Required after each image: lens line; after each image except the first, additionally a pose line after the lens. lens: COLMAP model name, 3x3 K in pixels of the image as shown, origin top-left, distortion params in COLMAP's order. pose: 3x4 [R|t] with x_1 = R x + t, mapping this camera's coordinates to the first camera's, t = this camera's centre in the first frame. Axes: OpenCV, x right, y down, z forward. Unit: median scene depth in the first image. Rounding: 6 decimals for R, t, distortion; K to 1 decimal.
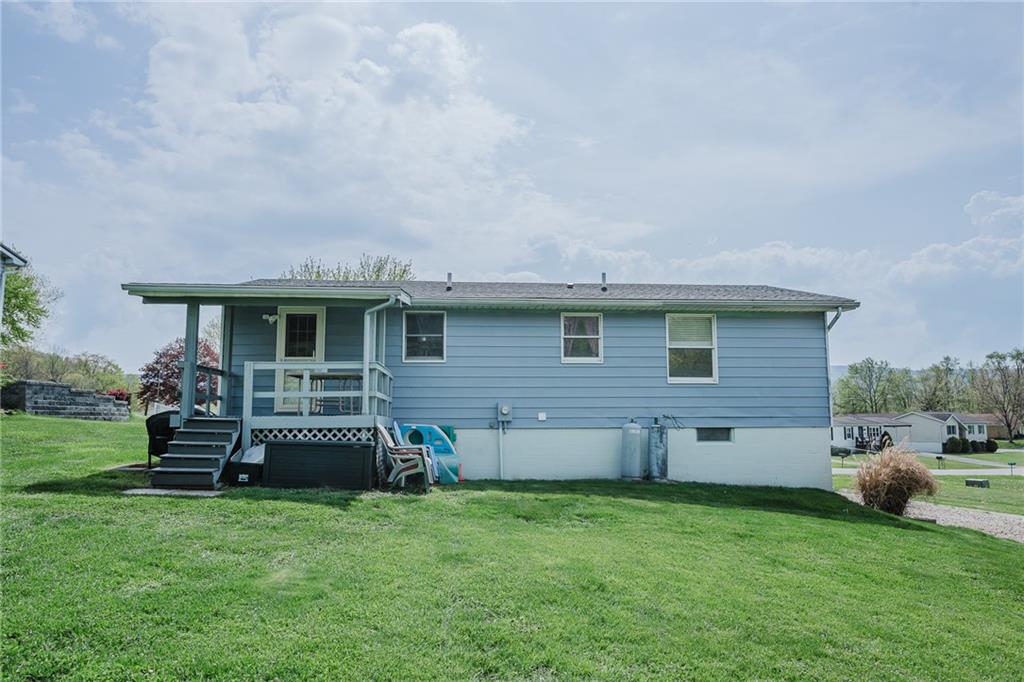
lens RADIAL K [[655.1, 0, 509.9], [0, 655.1, 330.0], [0, 0, 1]] dist [-0.011846, -0.006048]
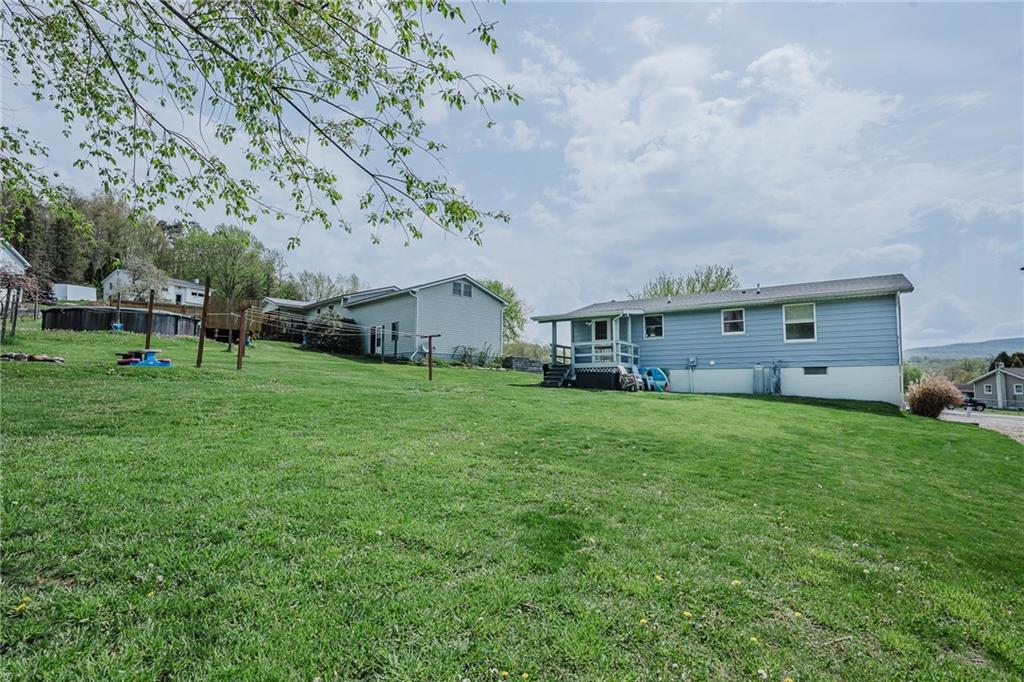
lens RADIAL K [[501.9, 0, 512.3], [0, 501.9, 342.3], [0, 0, 1]] dist [-0.000291, -0.000159]
pose [[0.787213, -0.050719, -0.614592, 0.377256], [0.081469, 0.996430, 0.022122, -0.010426], [0.611276, -0.067485, 0.788535, -0.426220]]
